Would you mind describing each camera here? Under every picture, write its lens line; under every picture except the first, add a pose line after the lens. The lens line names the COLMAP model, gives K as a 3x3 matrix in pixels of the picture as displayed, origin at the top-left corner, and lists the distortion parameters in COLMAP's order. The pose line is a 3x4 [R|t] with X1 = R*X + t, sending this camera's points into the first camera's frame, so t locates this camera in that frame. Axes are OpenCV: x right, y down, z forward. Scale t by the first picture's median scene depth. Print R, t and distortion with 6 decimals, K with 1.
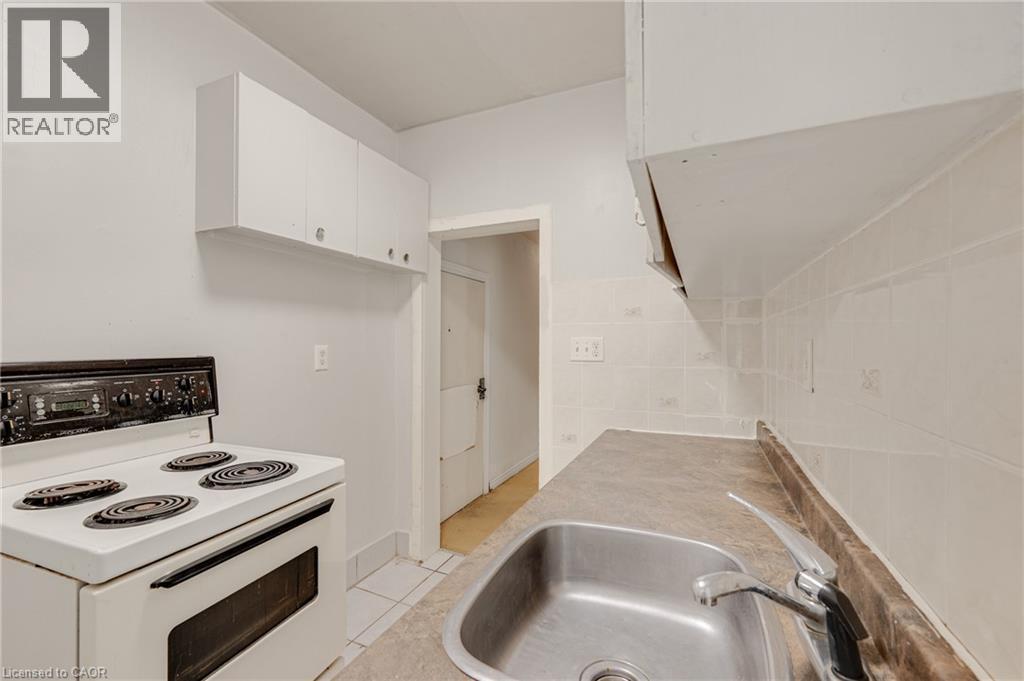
lens RADIAL K [[425.7, 0, 518.0], [0, 425.7, 334.2], [0, 0, 1]] dist [0.001390, 0.000253]
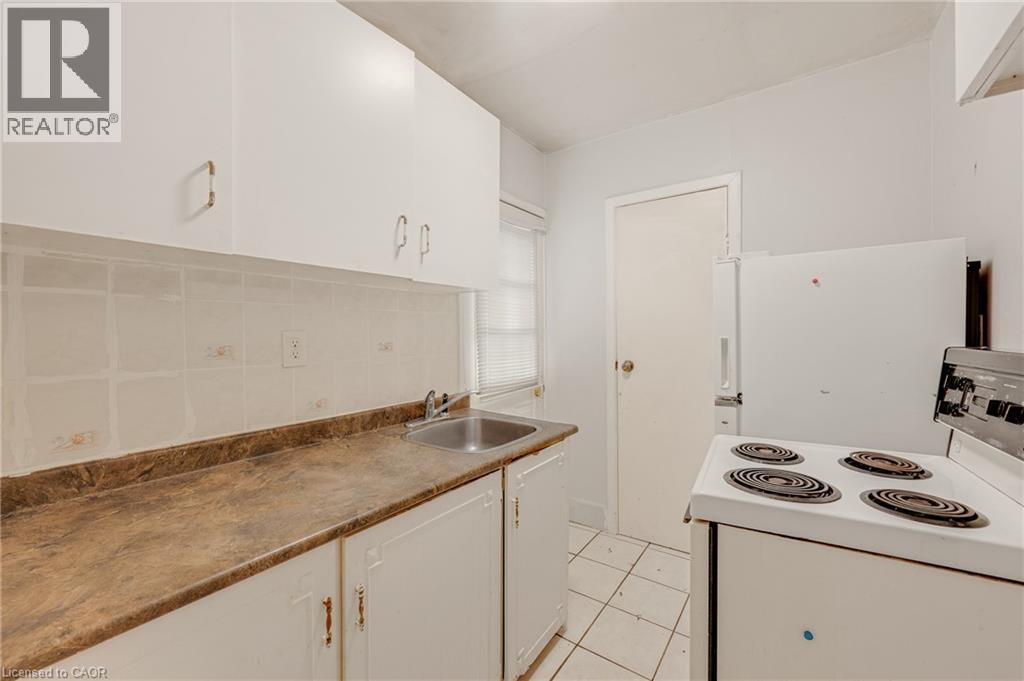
lens RADIAL K [[425.7, 0, 518.0], [0, 425.7, 334.2], [0, 0, 1]] dist [0.001390, 0.000253]
pose [[-0.978659, 0.008327, 0.205325, -0.287354], [0.007929, 0.999965, -0.002761, 0.034663], [-0.205340, -0.001074, -0.978690, 1.903317]]
